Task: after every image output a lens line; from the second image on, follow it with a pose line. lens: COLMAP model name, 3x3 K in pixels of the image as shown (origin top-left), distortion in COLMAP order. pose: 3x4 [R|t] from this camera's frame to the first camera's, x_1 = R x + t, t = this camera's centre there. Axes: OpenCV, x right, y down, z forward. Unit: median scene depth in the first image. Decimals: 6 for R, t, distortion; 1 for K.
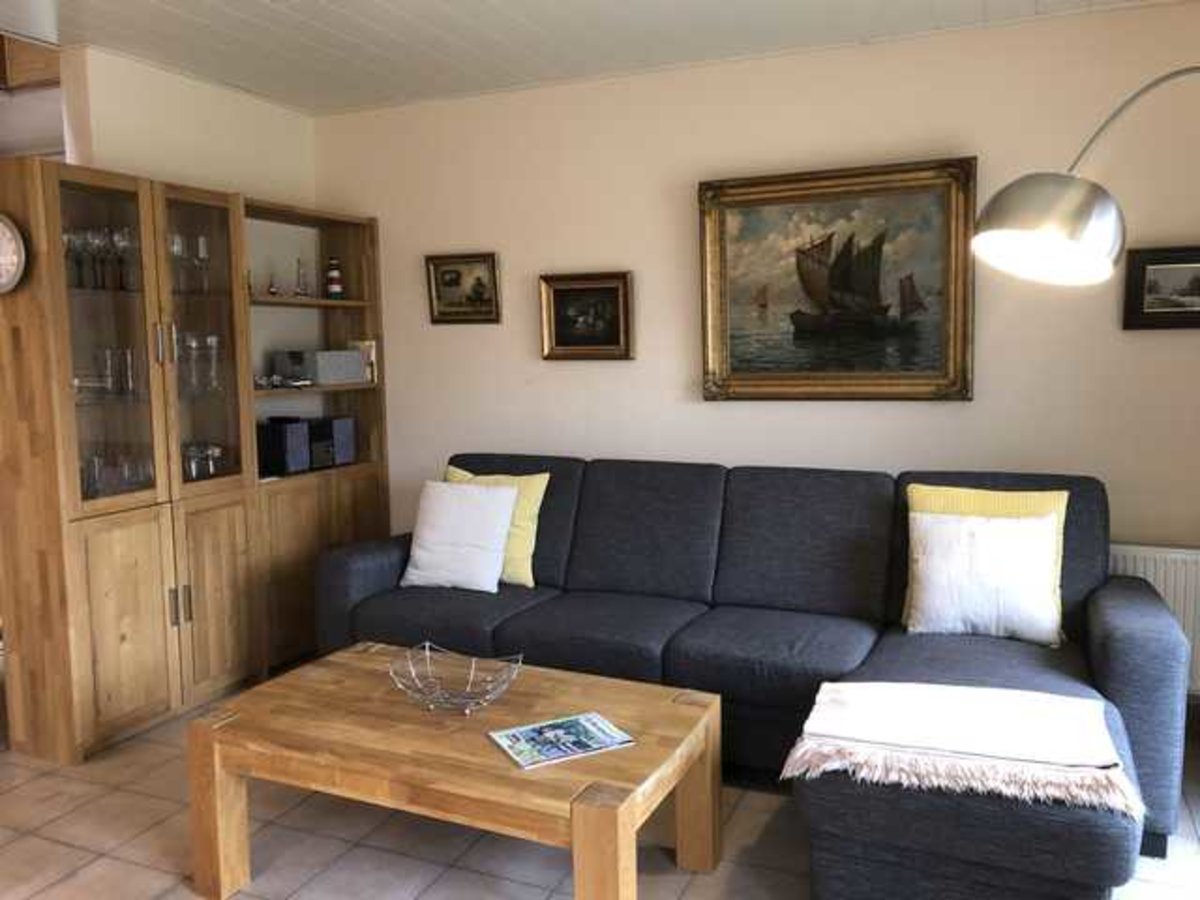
lens RADIAL K [[978.2, 0, 590.8], [0, 978.2, 448.1], [0, 0, 1]] dist [0.037407, -0.023378]
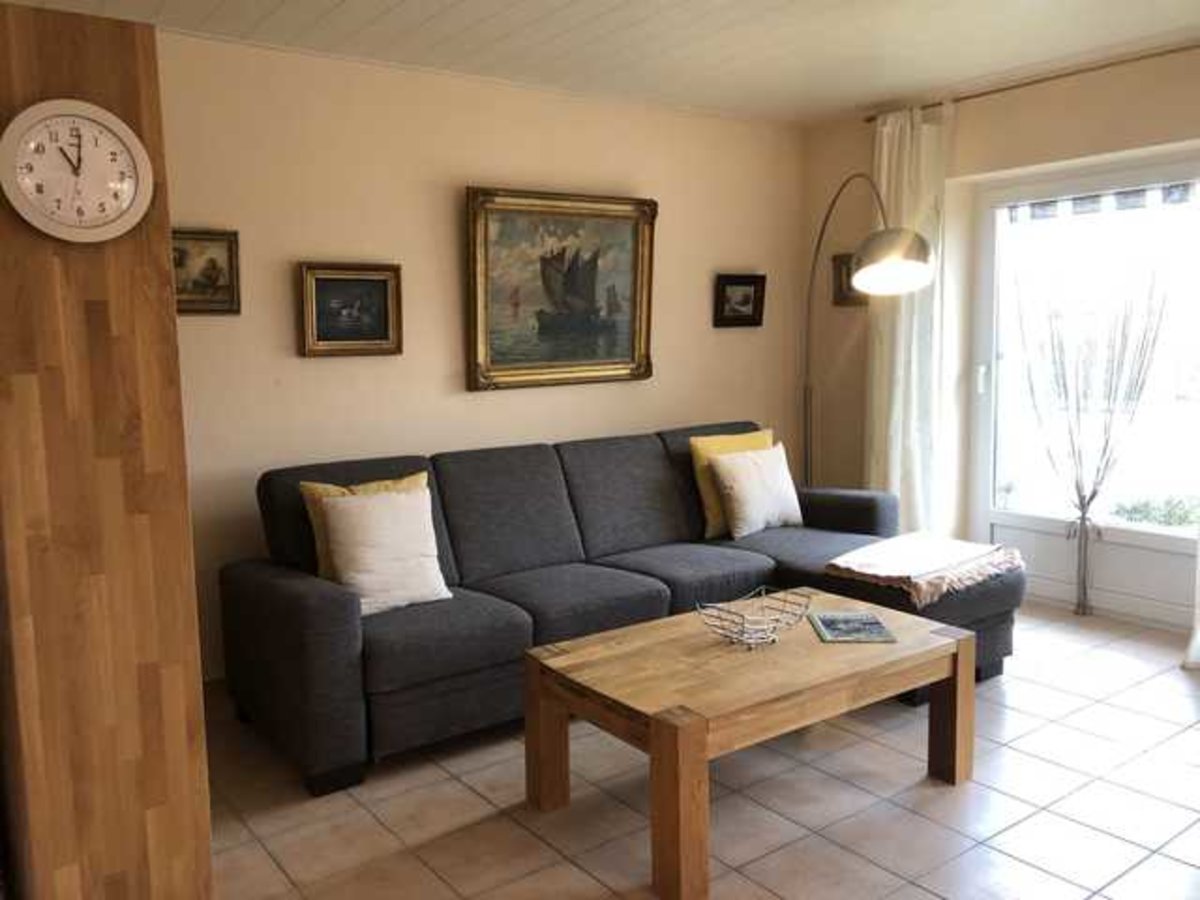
lens RADIAL K [[978.2, 0, 588.1], [0, 978.2, 449.2], [0, 0, 1]] dist [0.037407, -0.023378]
pose [[0.498173, -0.096450, 0.861697, -0.786890], [0.107235, 0.993018, 0.049152, -0.025793], [-0.860421, 0.067918, 0.505038, 0.372241]]
